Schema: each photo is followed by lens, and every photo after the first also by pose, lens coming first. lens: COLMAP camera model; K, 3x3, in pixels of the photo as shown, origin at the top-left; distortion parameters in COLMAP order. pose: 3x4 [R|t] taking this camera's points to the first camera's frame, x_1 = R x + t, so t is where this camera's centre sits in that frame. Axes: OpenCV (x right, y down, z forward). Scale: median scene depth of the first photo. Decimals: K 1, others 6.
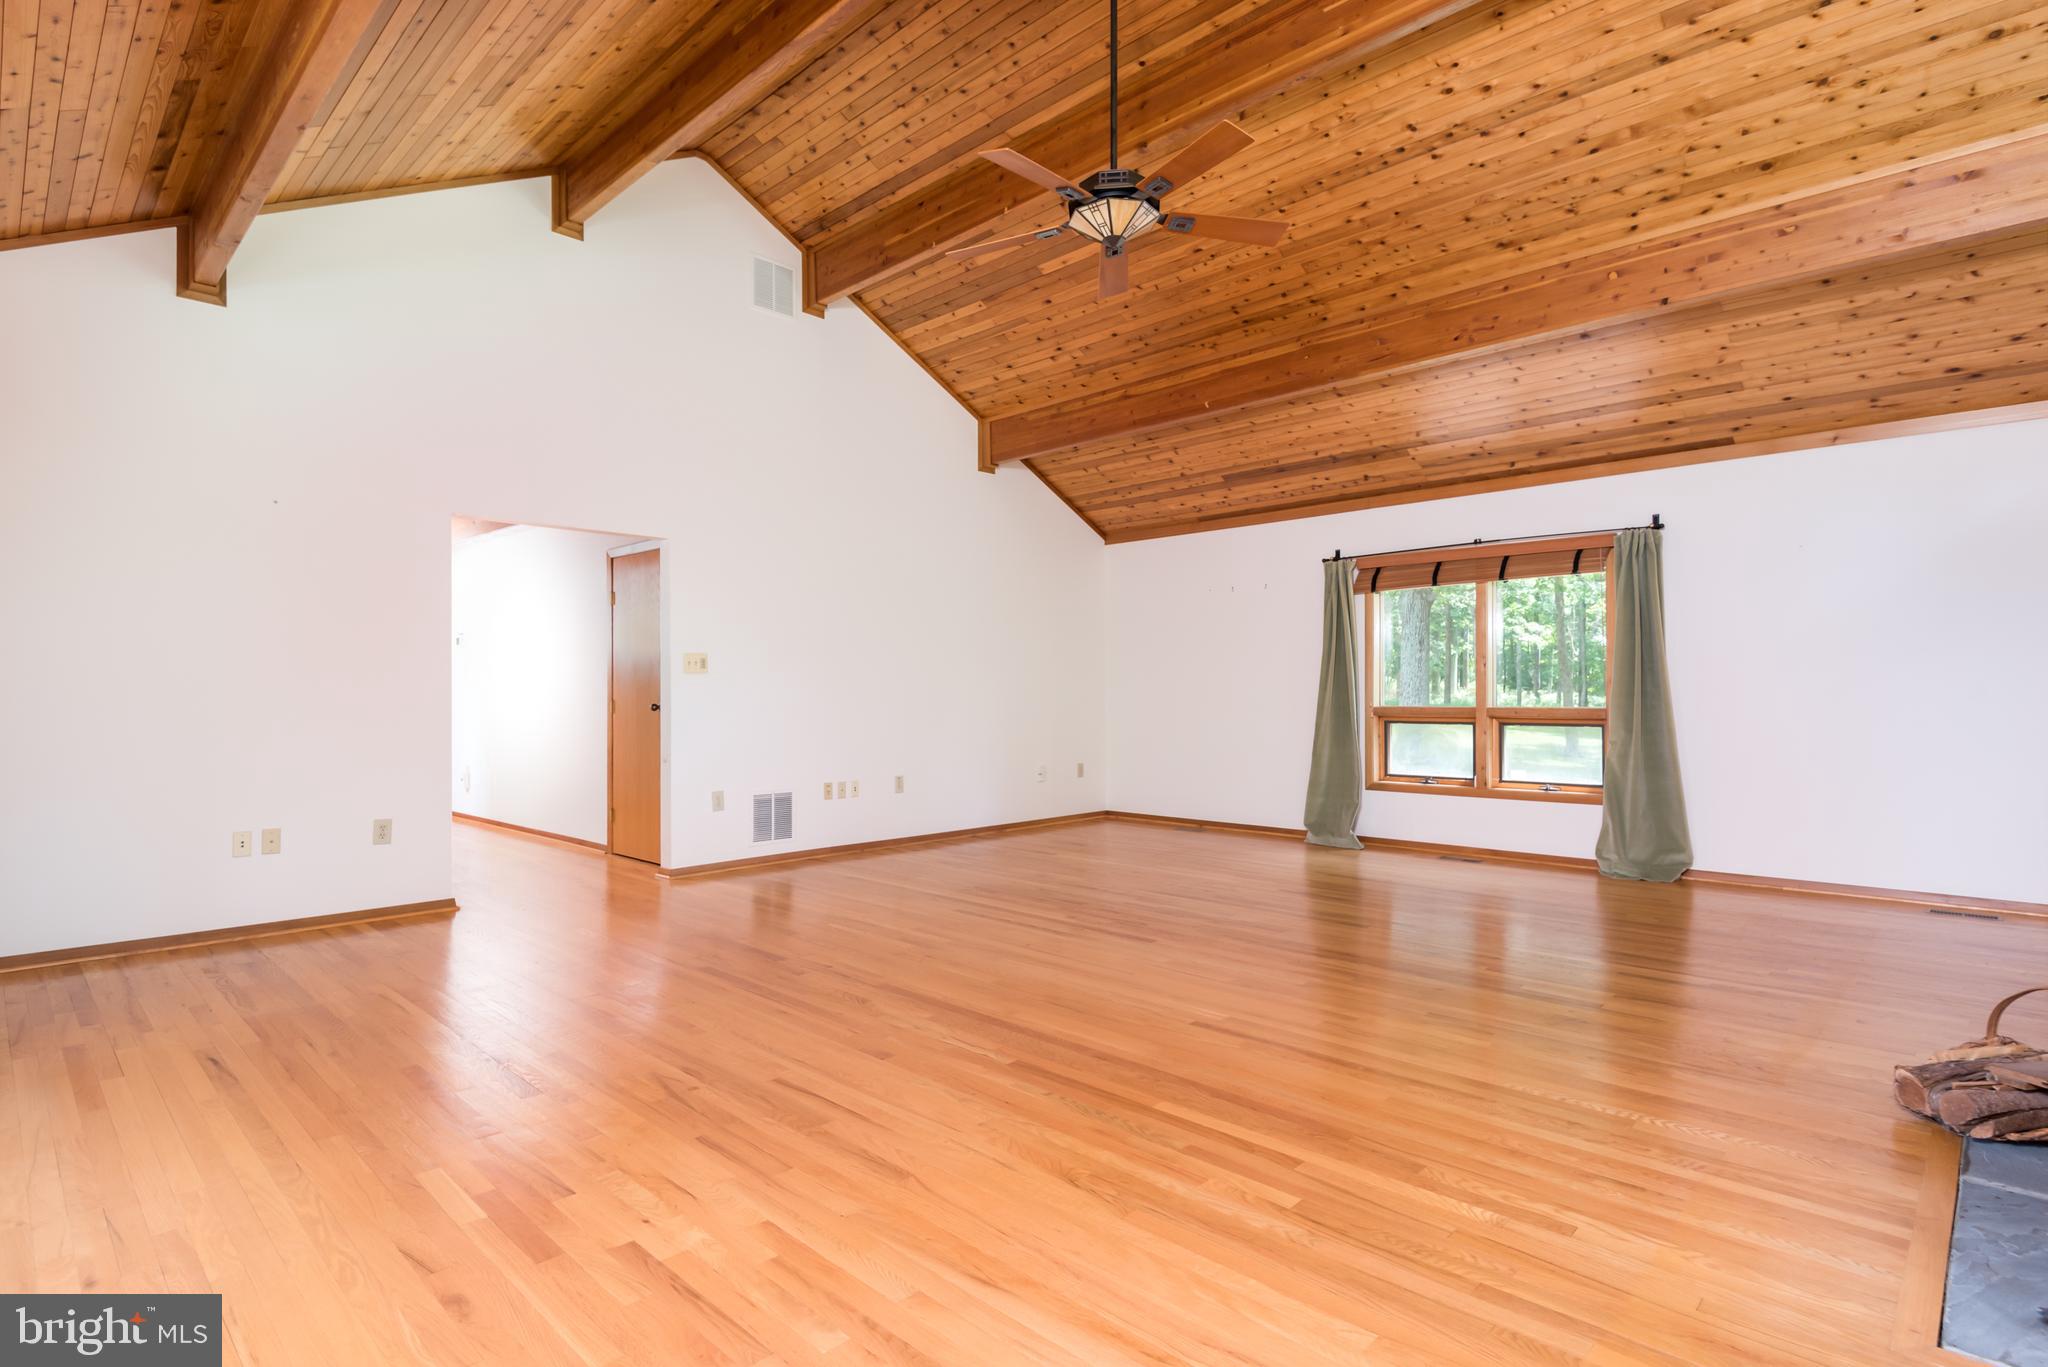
lens RADIAL K [[1005.4, 0, 1024.9], [0, 1005.4, 688.5], [0, 0, 1]] dist [0.008027, -0.012831]
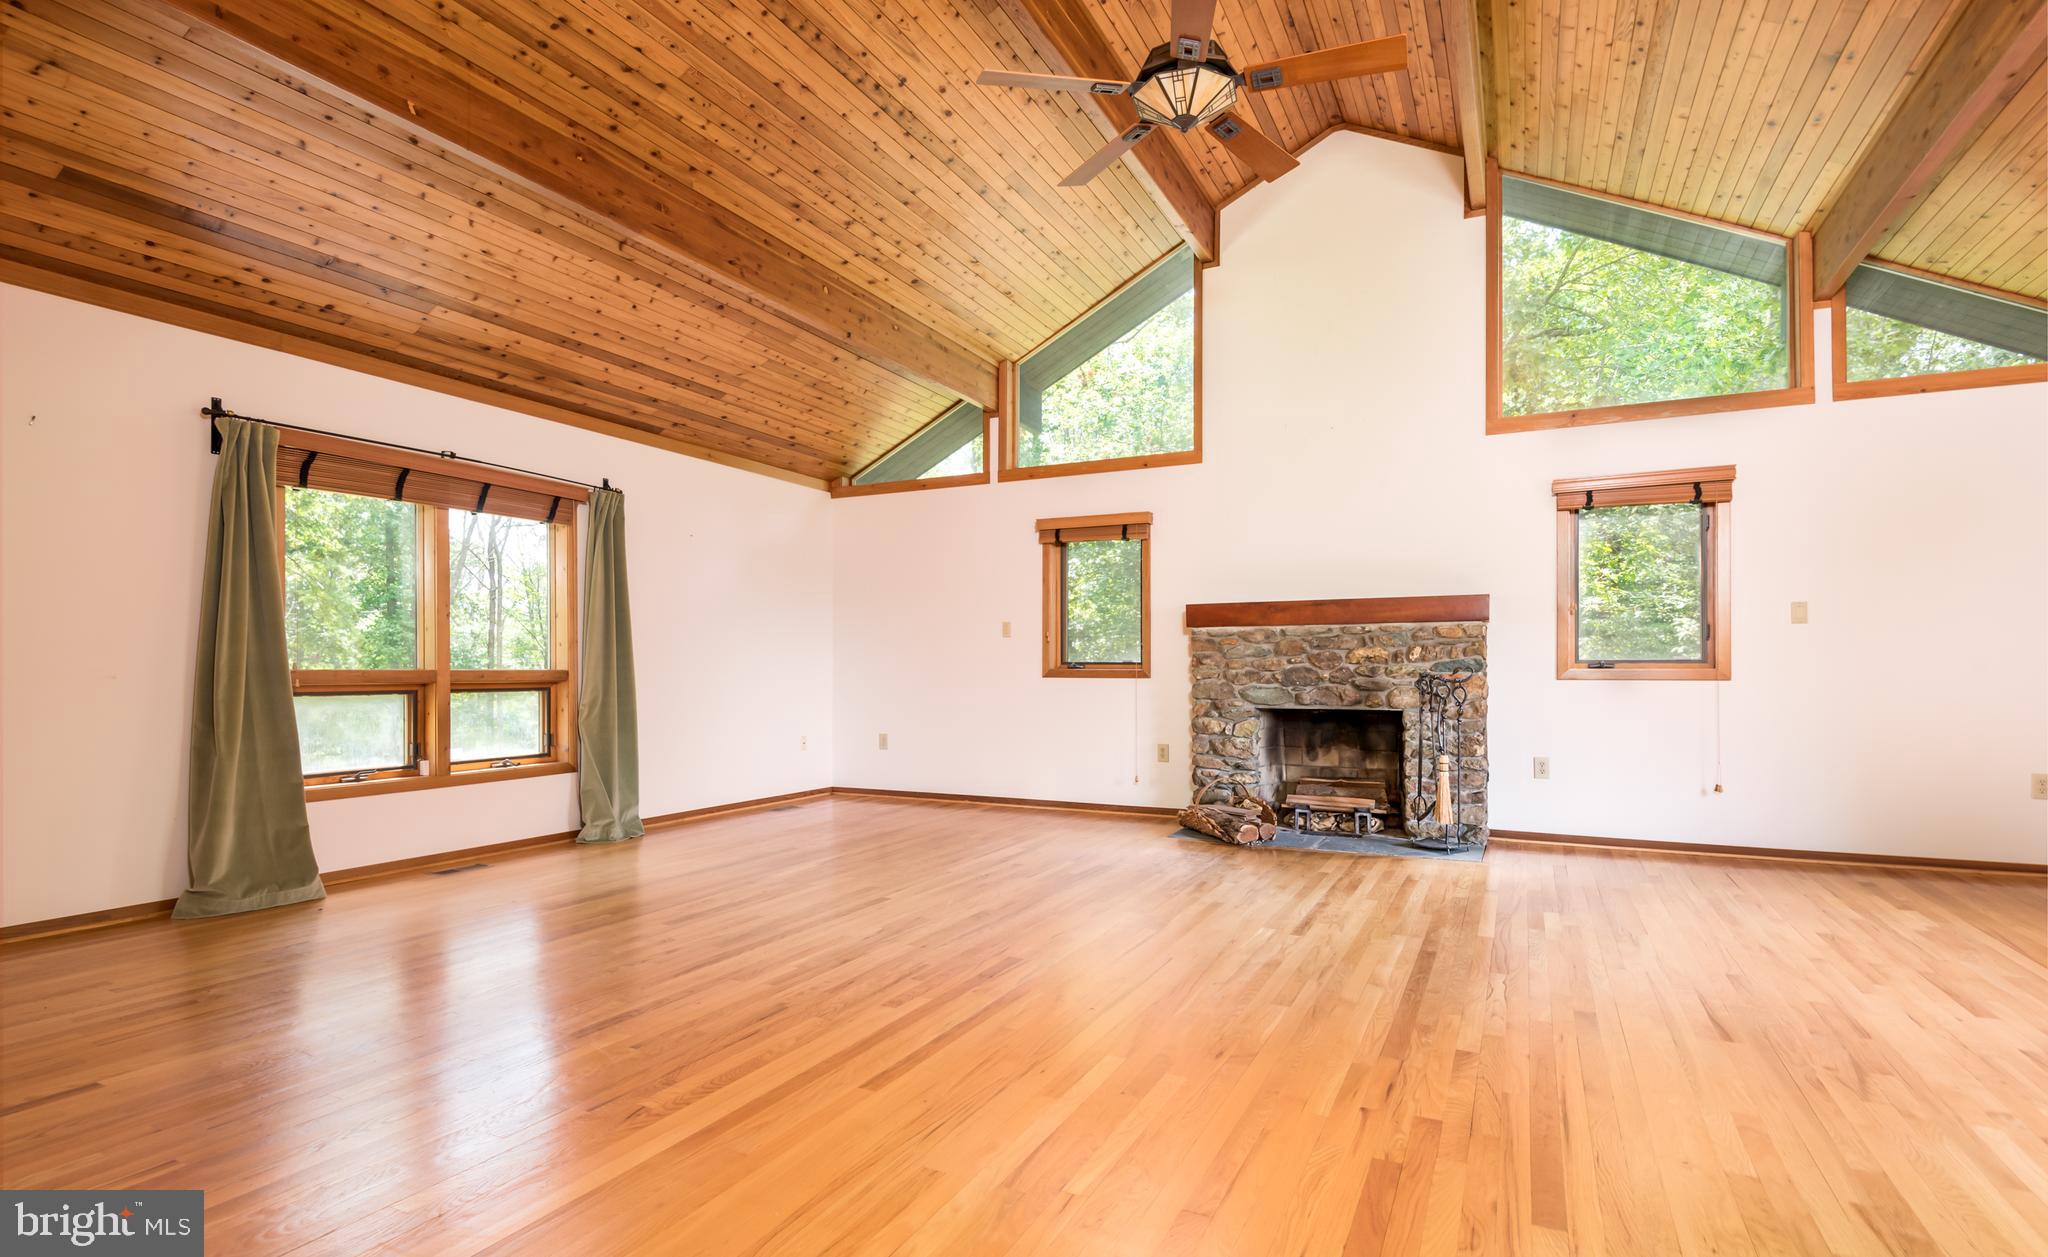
lens RADIAL K [[999.8, 0, 1001.6], [0, 999.8, 663.9], [0, 0, 1]] dist [0.003224, -0.000326]
pose [[-0.285039, 0.008274, 0.958480, -0.433610], [-0.005197, 0.999935, -0.010177, 0.021160], [-0.958502, -0.007883, -0.284977, 0.870005]]
